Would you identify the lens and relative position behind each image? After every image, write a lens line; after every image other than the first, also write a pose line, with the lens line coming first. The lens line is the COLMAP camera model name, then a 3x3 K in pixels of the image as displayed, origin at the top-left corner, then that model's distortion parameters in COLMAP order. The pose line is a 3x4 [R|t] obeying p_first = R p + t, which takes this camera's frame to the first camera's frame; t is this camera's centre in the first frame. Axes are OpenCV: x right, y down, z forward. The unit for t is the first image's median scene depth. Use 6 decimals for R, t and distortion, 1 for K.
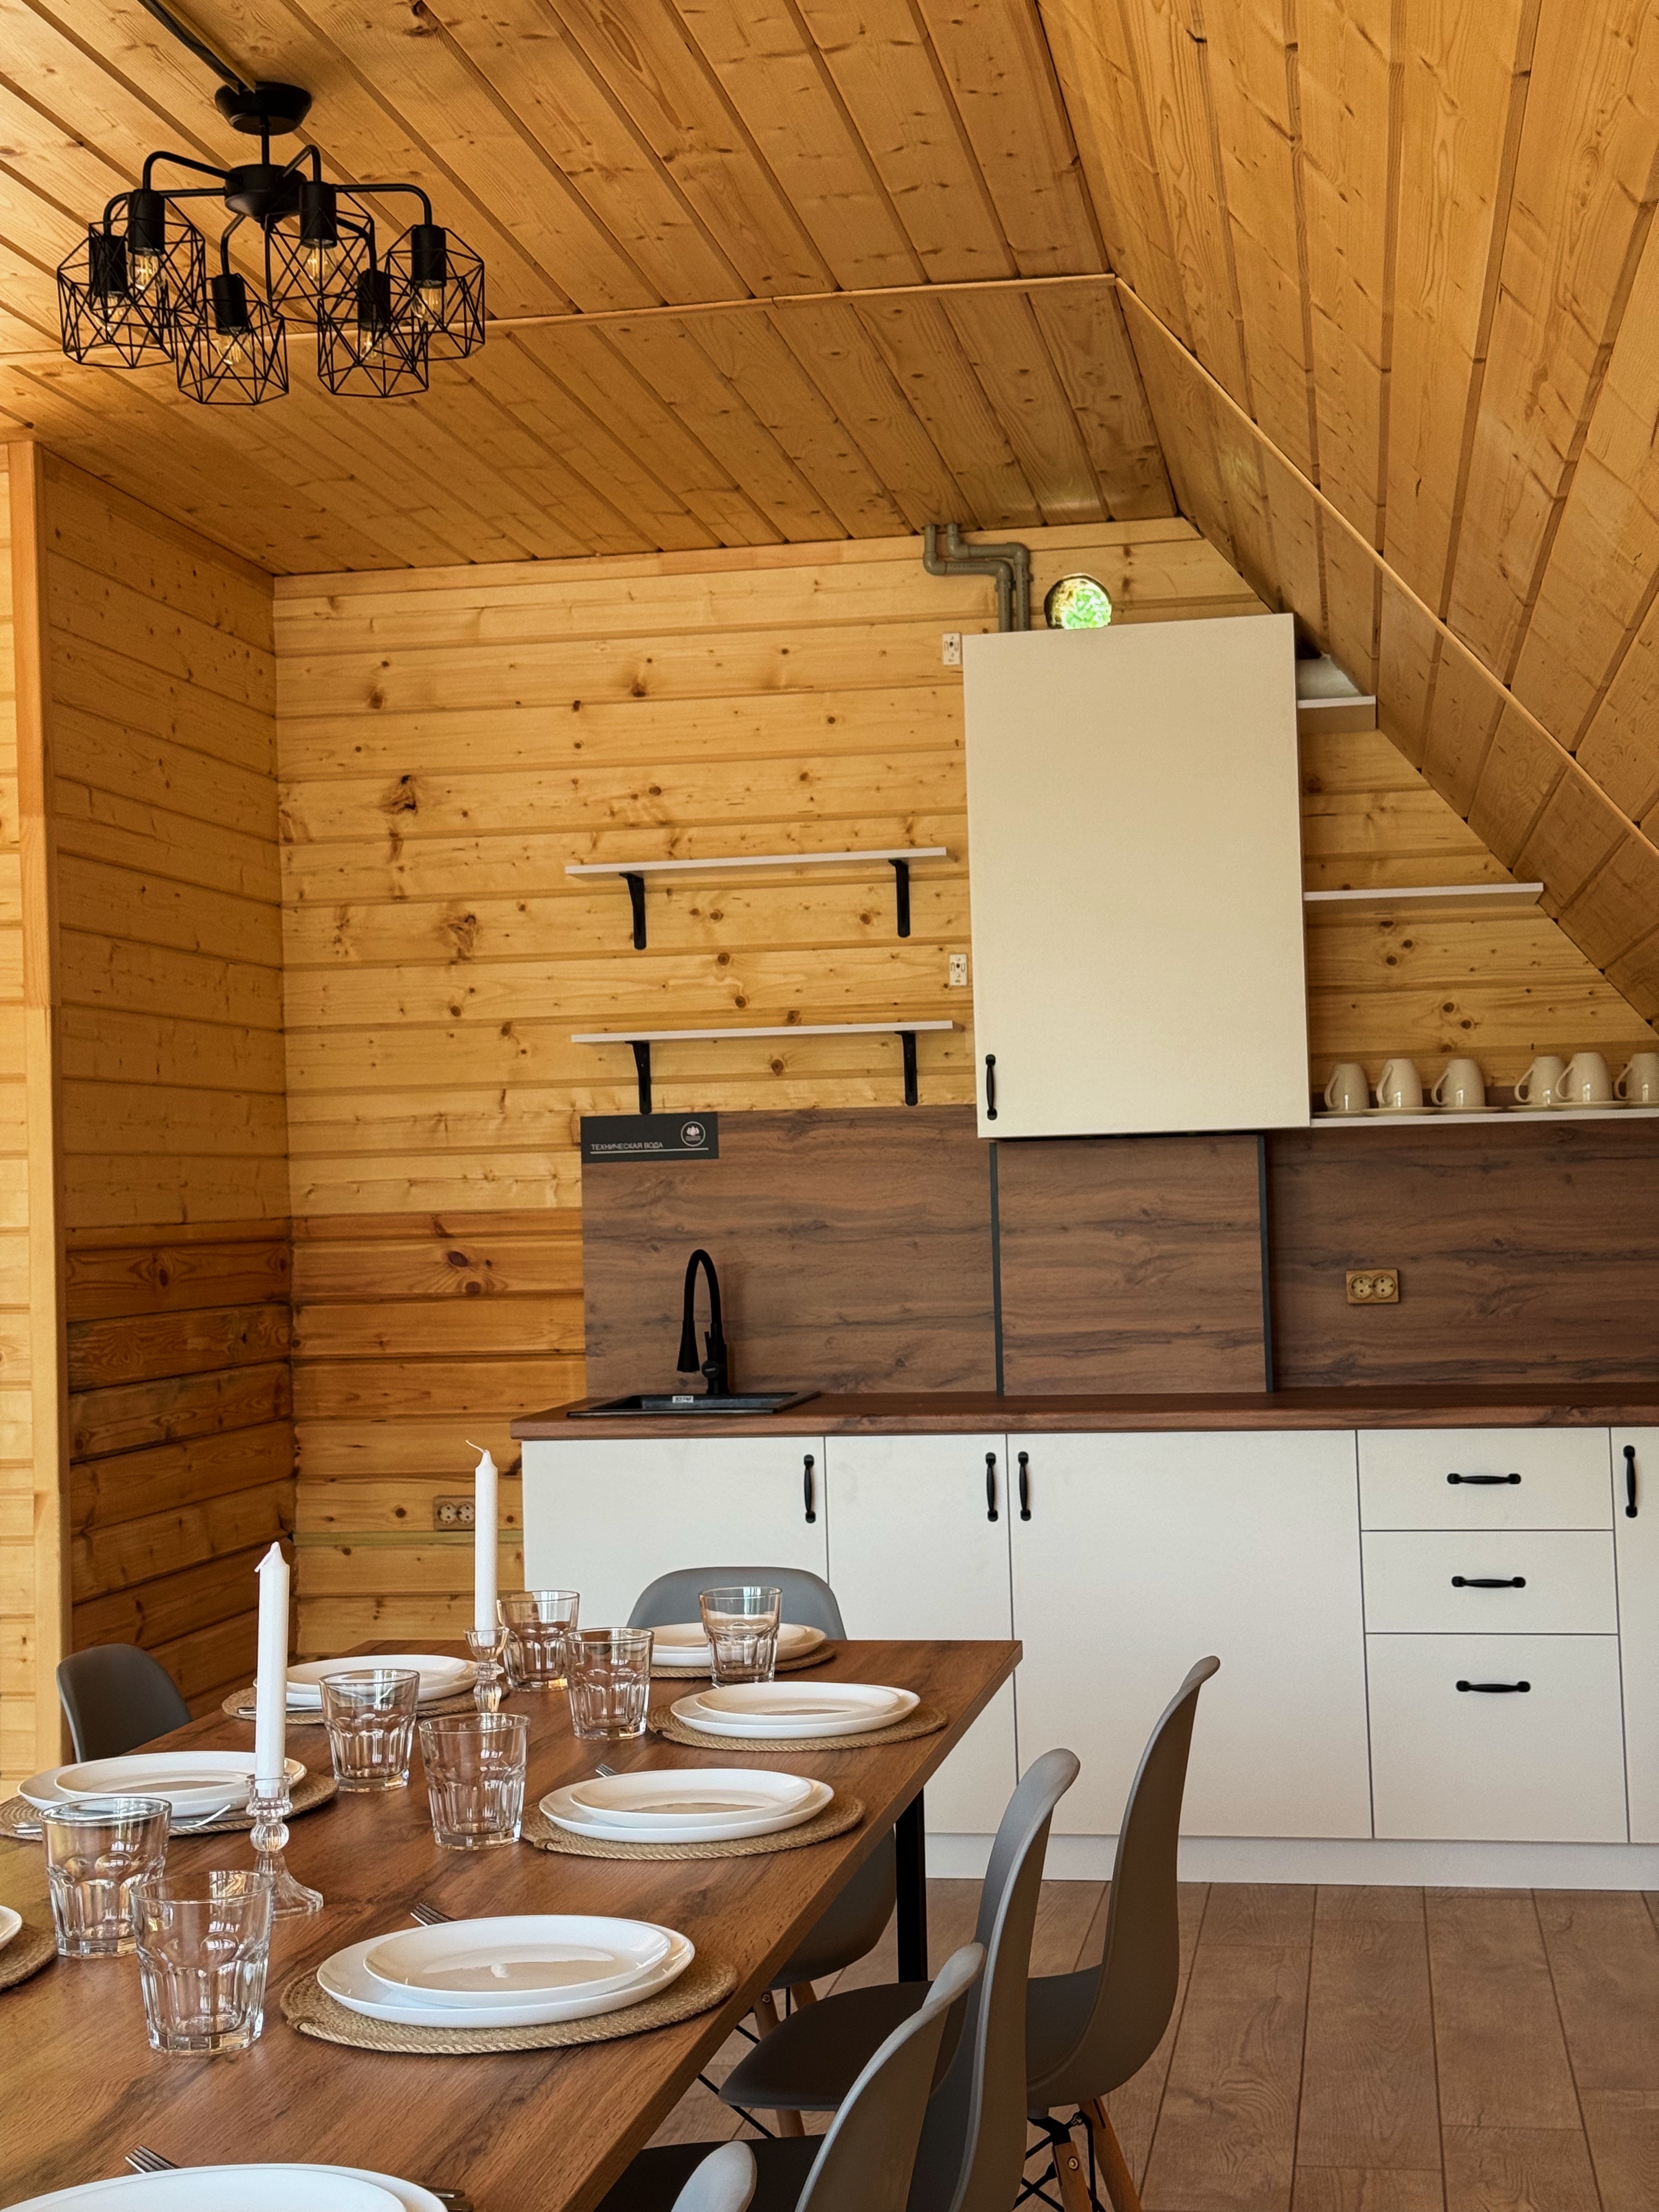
lens RADIAL K [[3120.5, 0, 827.6], [0, 3120.5, 1109.3], [0, 0, 1]] dist [0.047245, 0.000000]
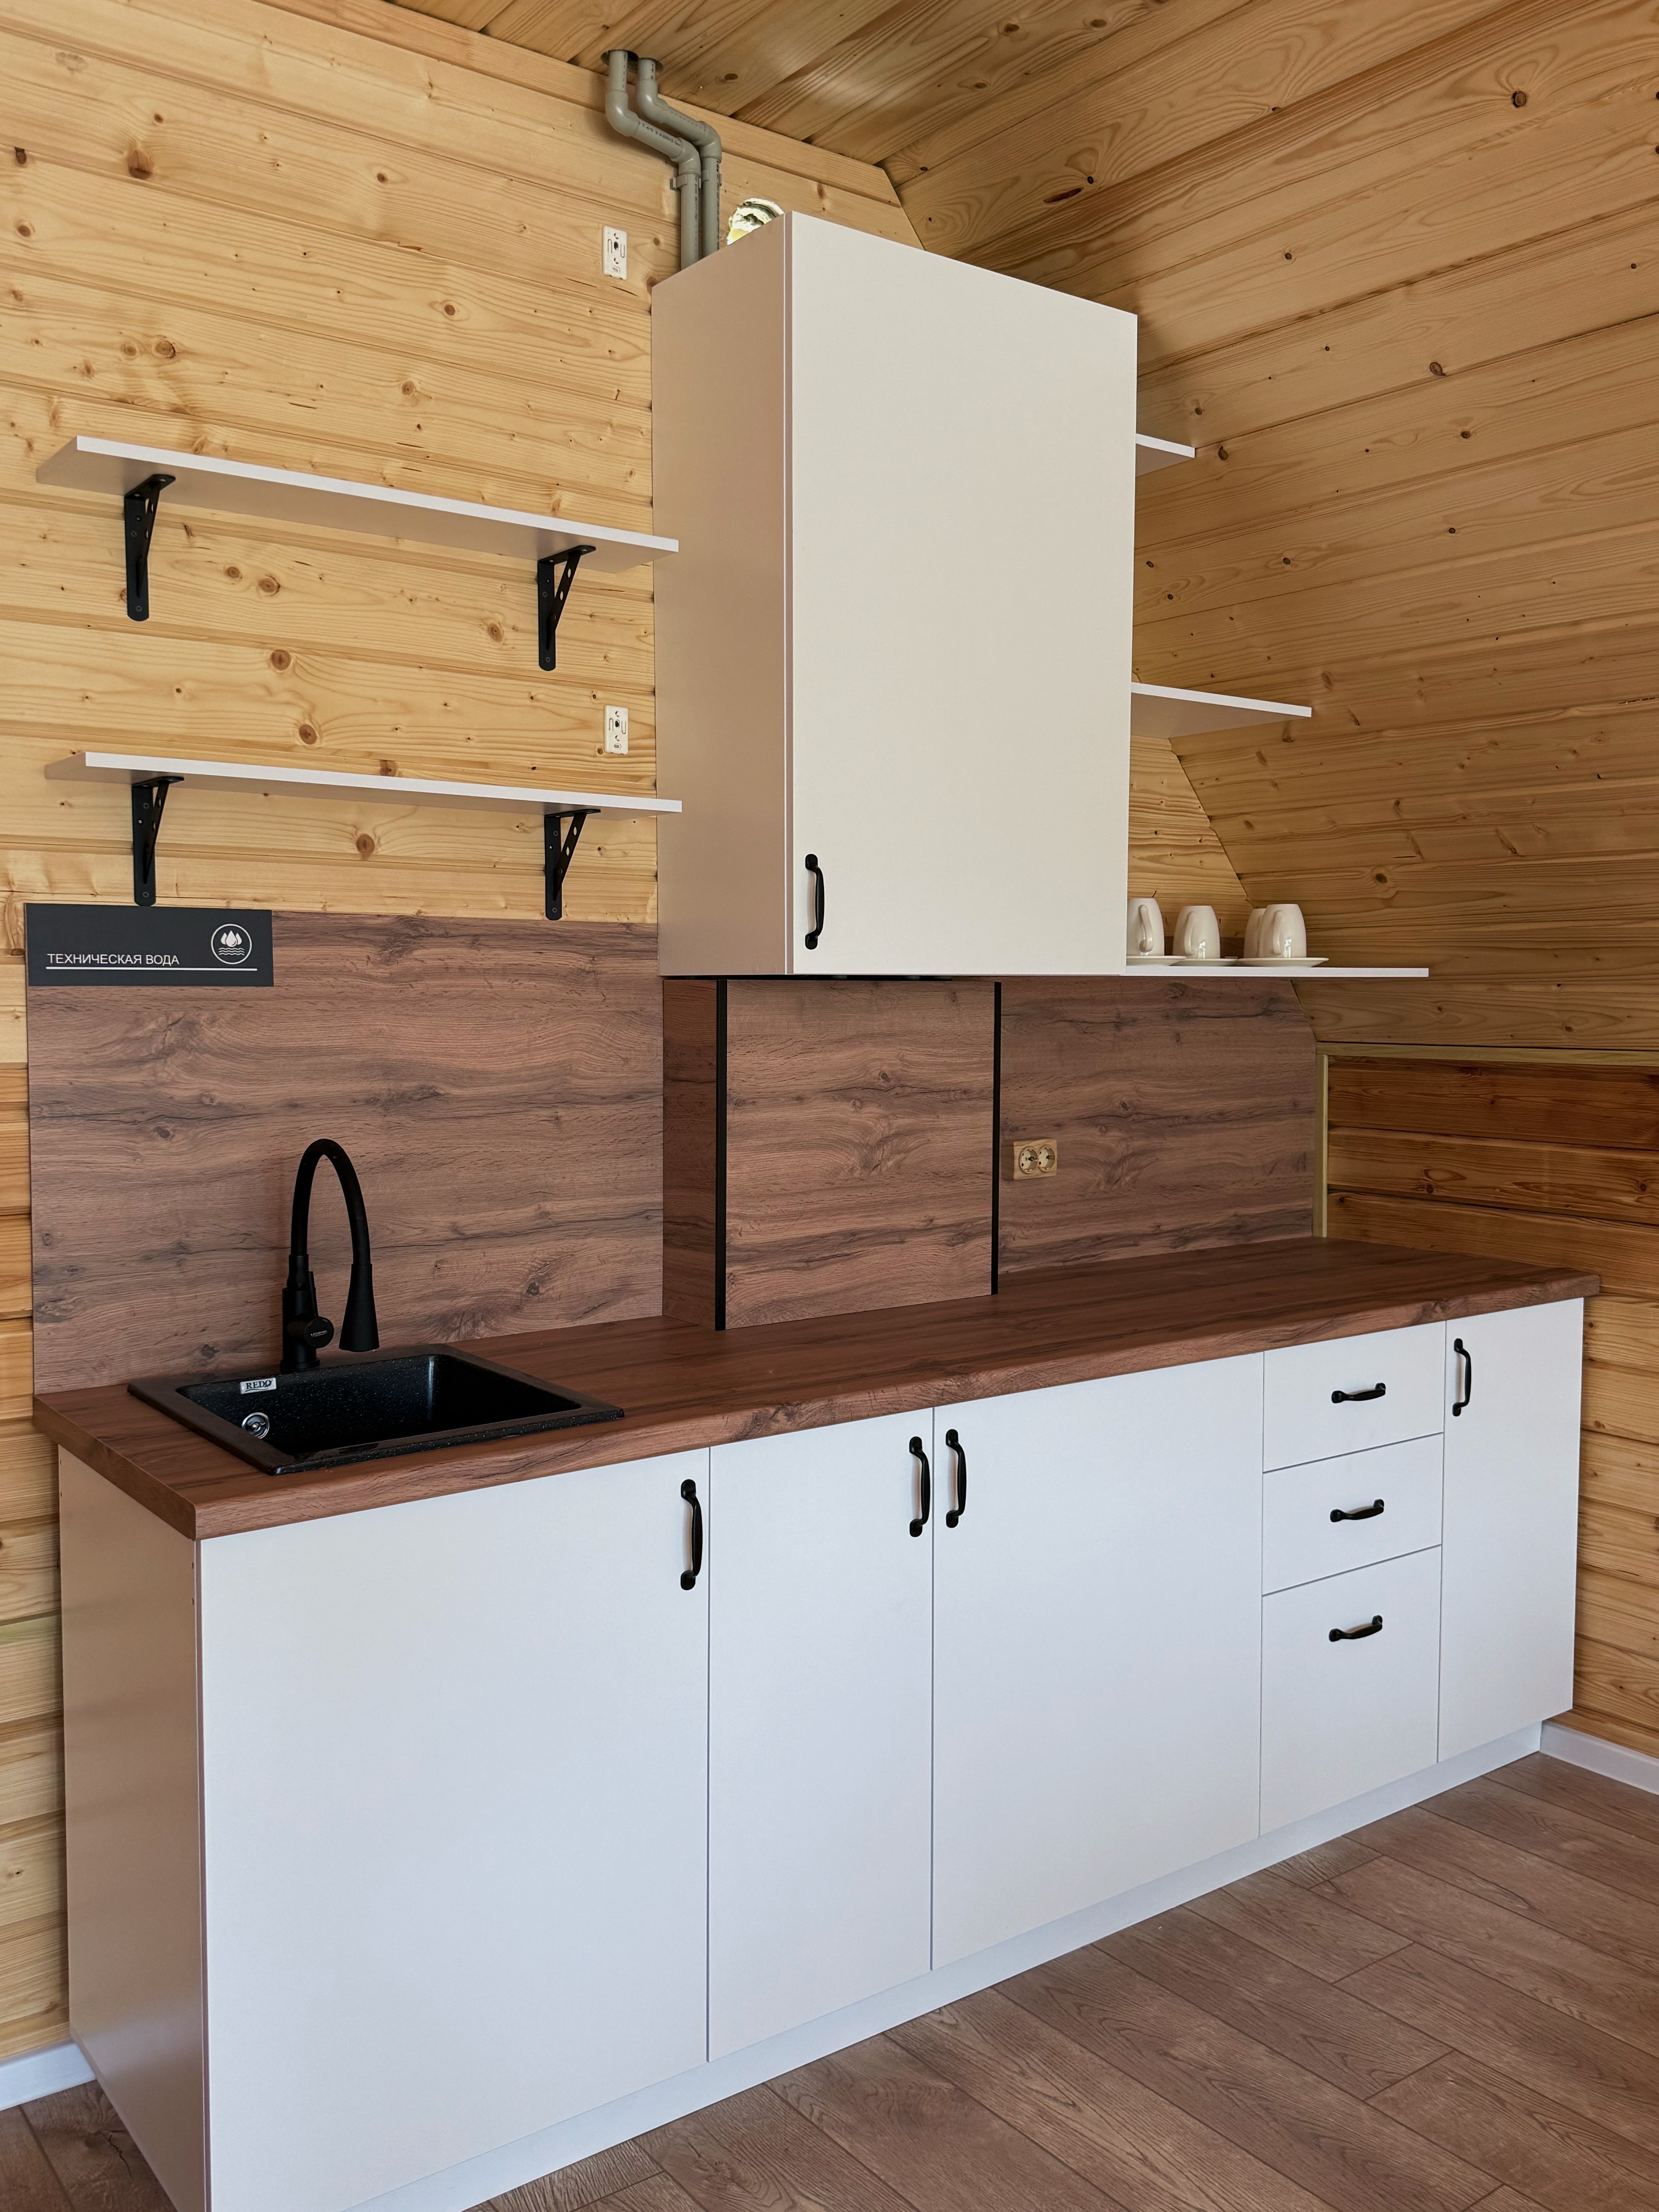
lens RADIAL K [[1841.9, 0, 844.2], [0, 1841.9, 1095.9], [0, 0, 1]] dist [0.064909, -0.091243]
pose [[0.671677, -0.014289, 0.740706, -0.233877], [-0.045028, 0.997178, 0.060068, 0.010441], [-0.739474, -0.073699, 0.669138, 0.676369]]
